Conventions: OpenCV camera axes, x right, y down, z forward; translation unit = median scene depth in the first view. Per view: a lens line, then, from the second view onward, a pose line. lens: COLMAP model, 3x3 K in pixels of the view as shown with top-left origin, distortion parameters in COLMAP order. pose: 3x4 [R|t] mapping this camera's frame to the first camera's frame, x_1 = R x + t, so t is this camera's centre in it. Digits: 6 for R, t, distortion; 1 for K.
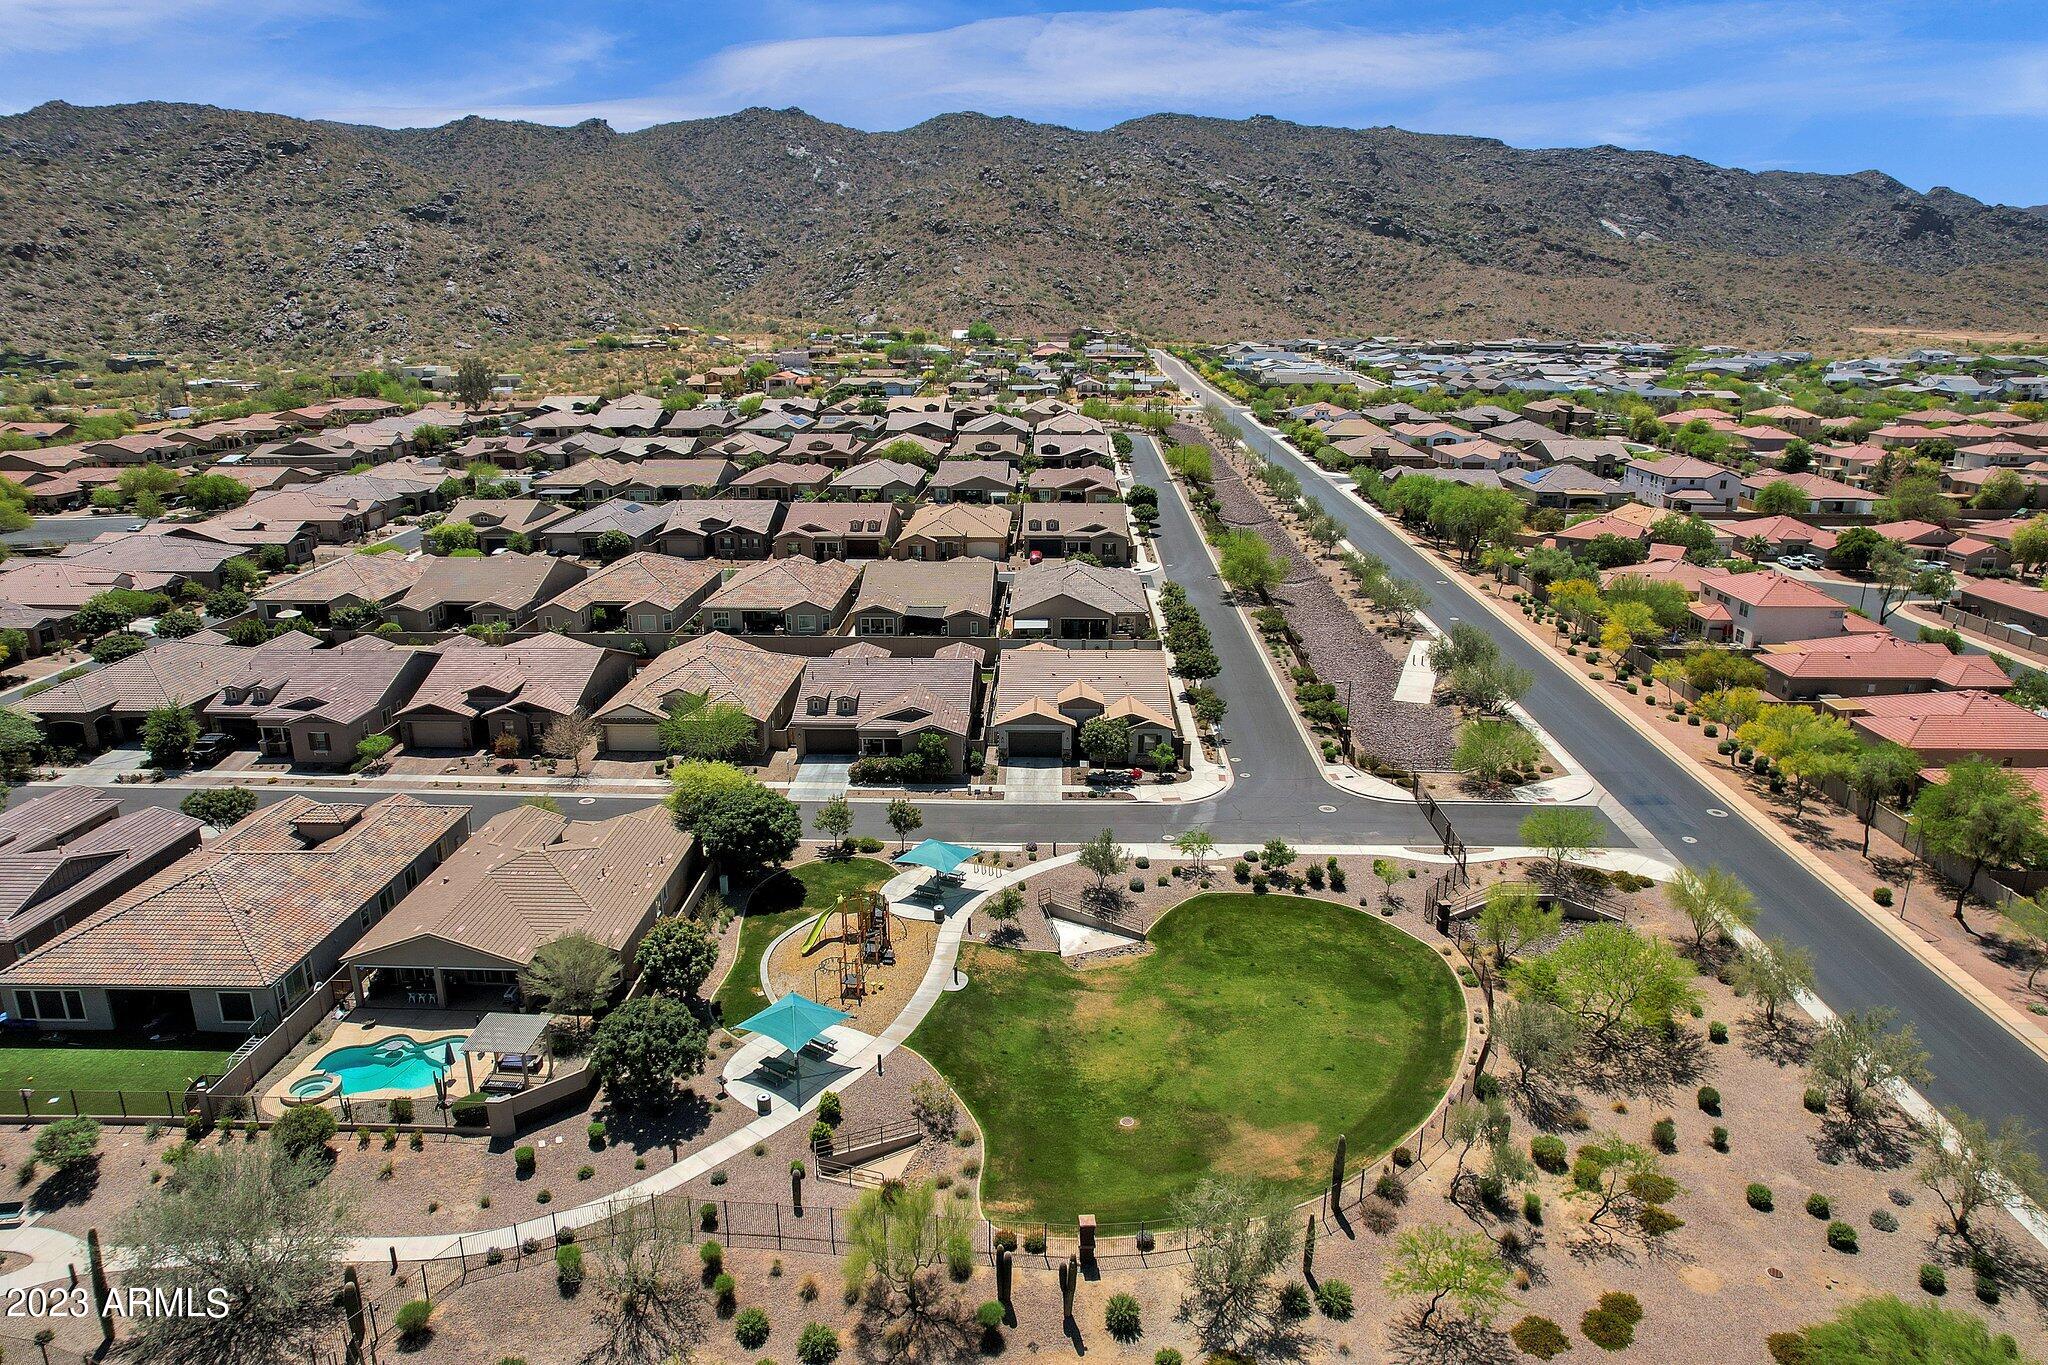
lens RADIAL K [[1309.6, 0, 1029.7], [0, 1309.6, 690.5], [0, 0, 1]] dist [-0.081388, 0.074922]
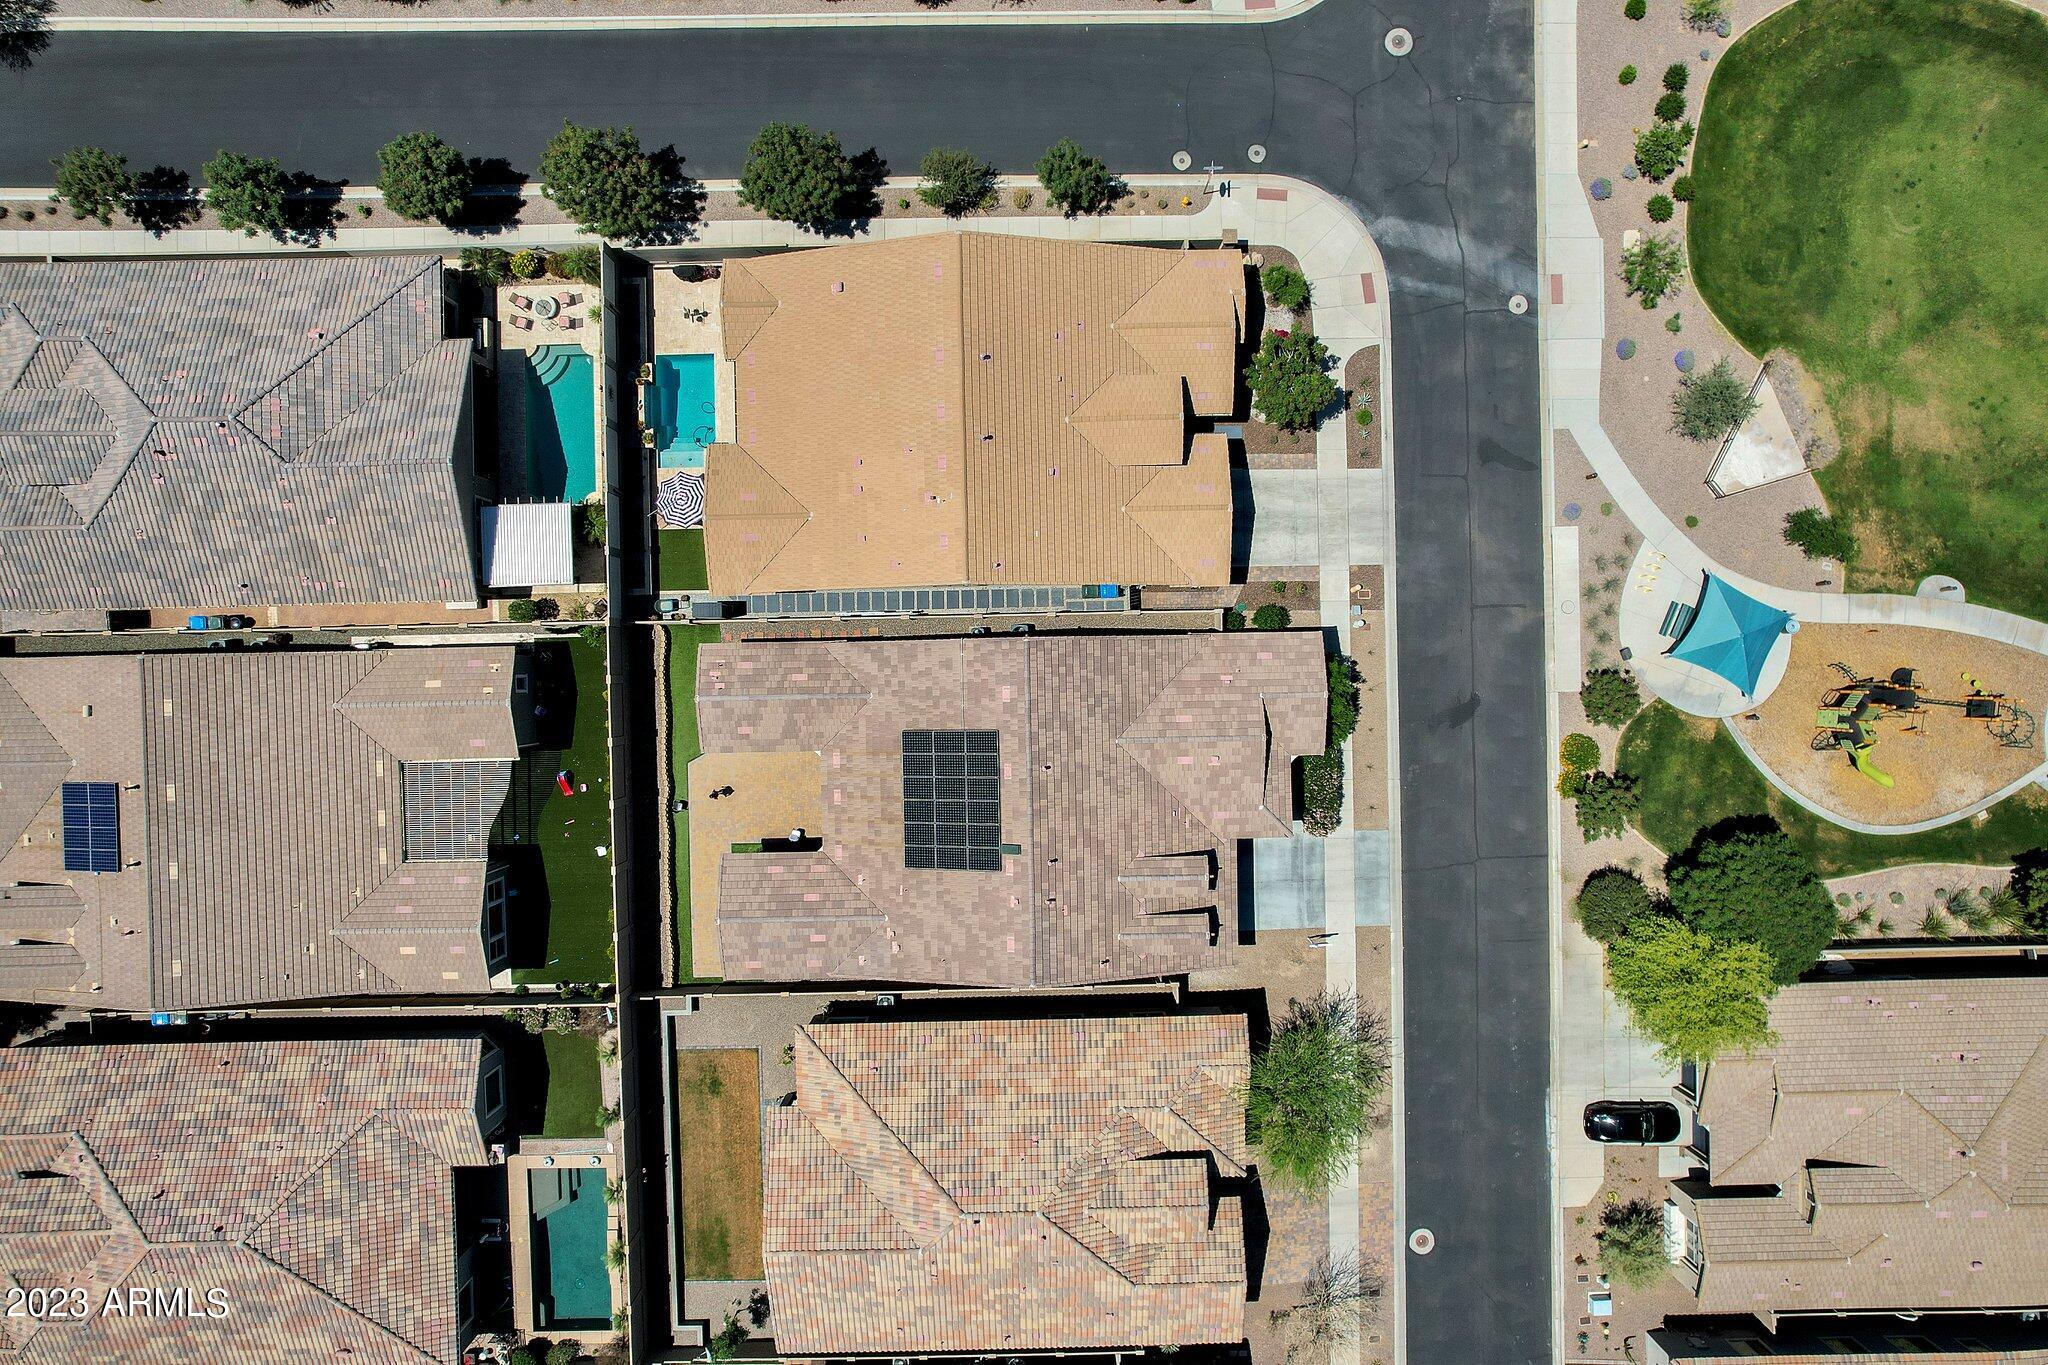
lens RADIAL K [[1308.0, 0, 1029.4], [0, 1308.0, 690.1], [0, 0, 1]] dist [-0.079293, 0.072925]
pose [[-0.043695, -0.998962, -0.012846, -0.009139], [0.280548, -0.024610, 0.959525, -0.078692], [-0.958845, 0.038322, 0.281332, 0.143736]]
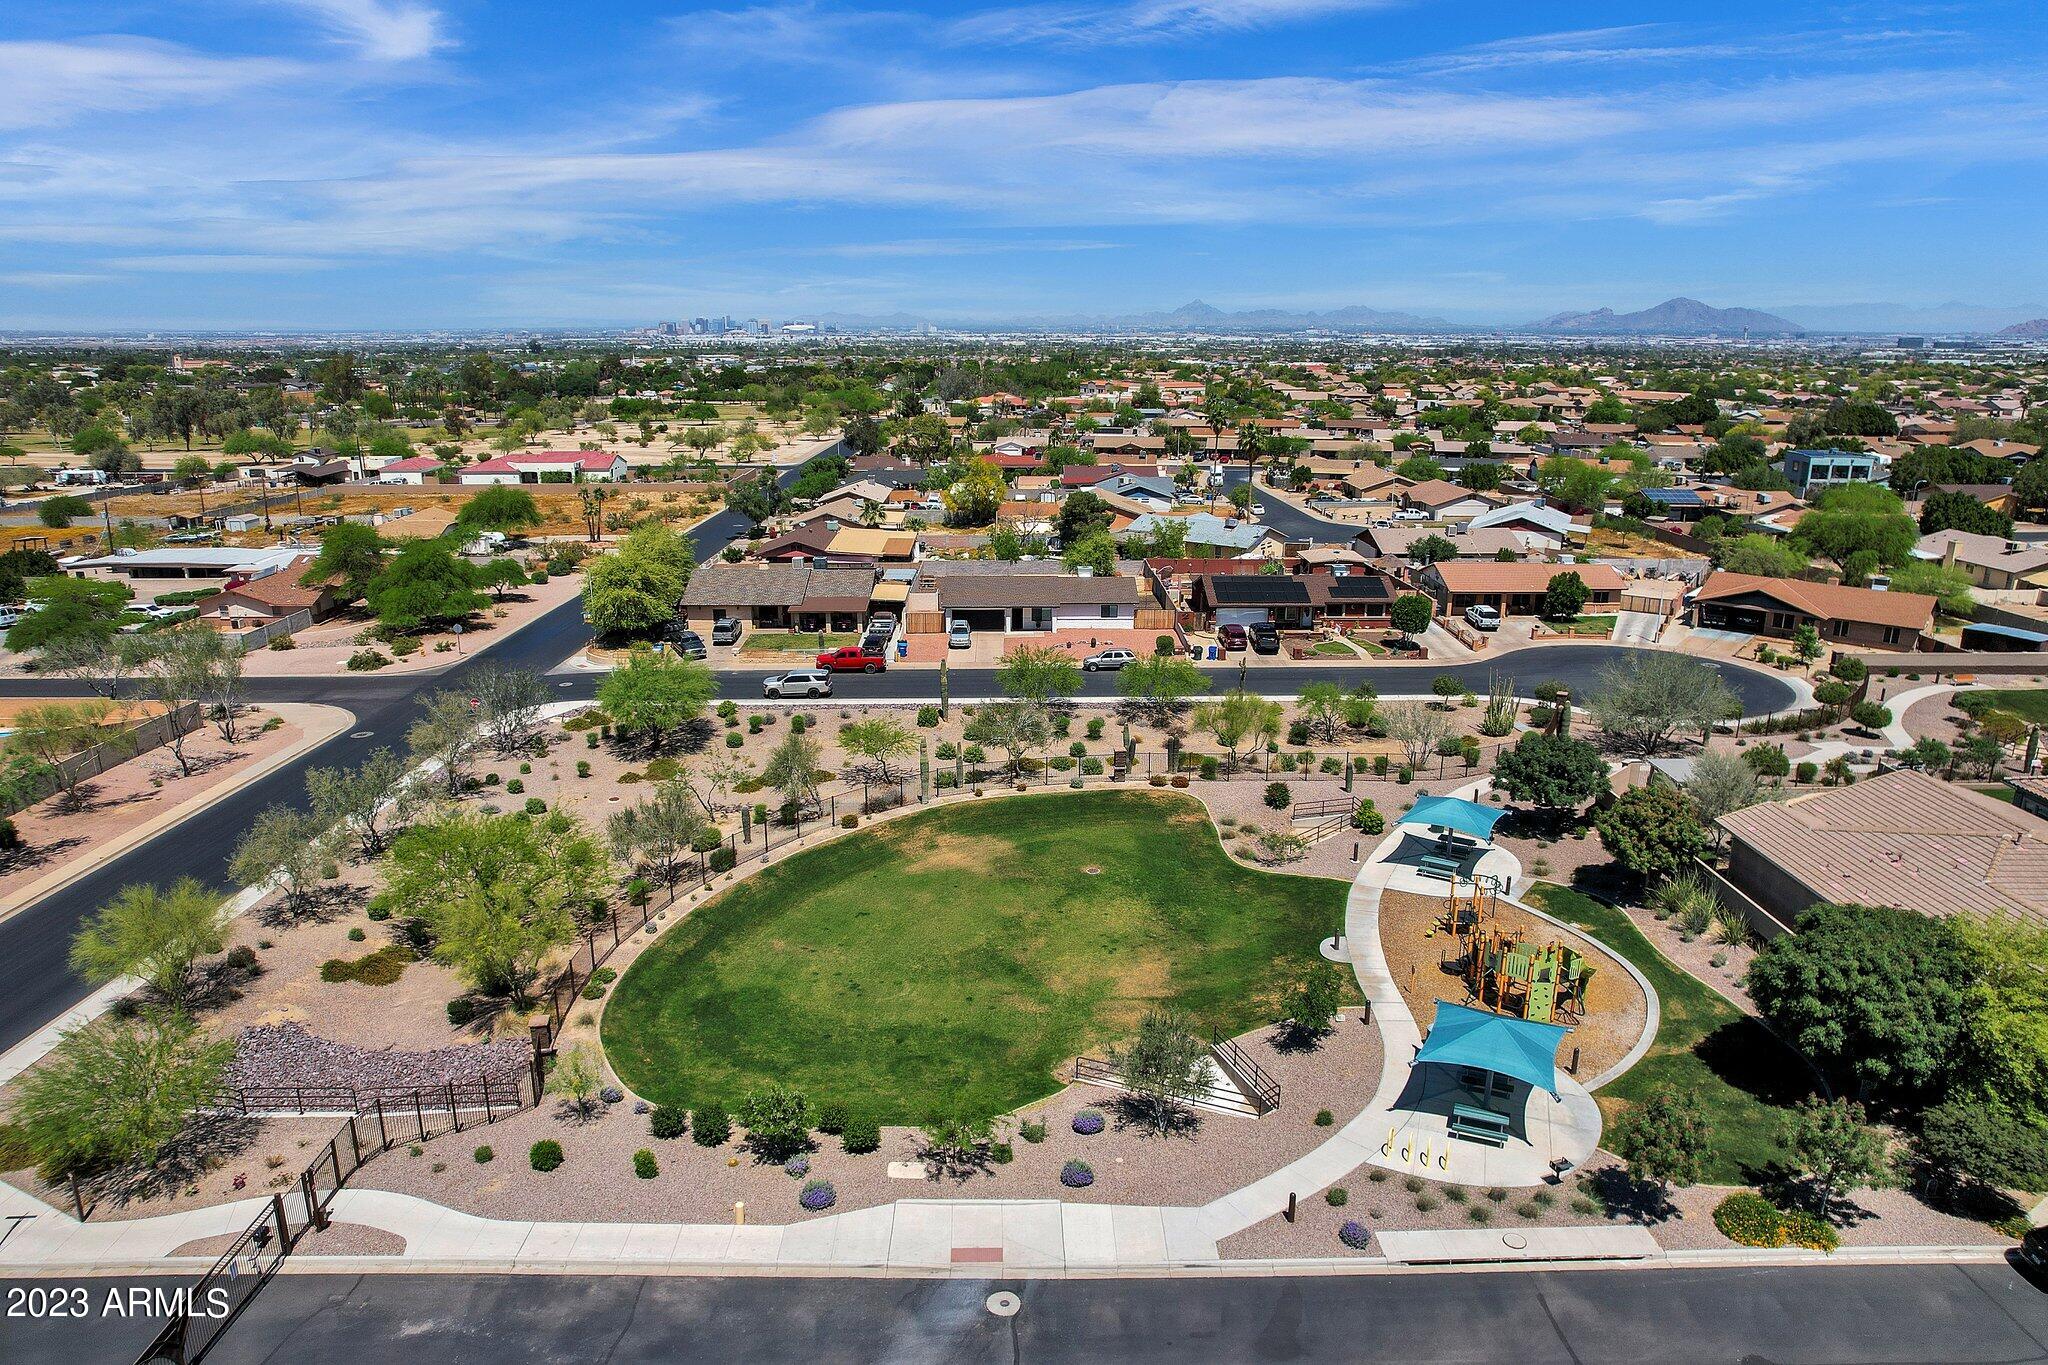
lens RADIAL K [[1308.0, 0, 1029.4], [0, 1308.0, 690.1], [0, 0, 1]] dist [-0.079293, 0.072925]
pose [[-0.999042, 0.004234, -0.043562, 0.015504], [-0.019899, 0.842542, 0.538263, -0.030281], [0.038982, 0.538614, -0.841650, 0.163995]]
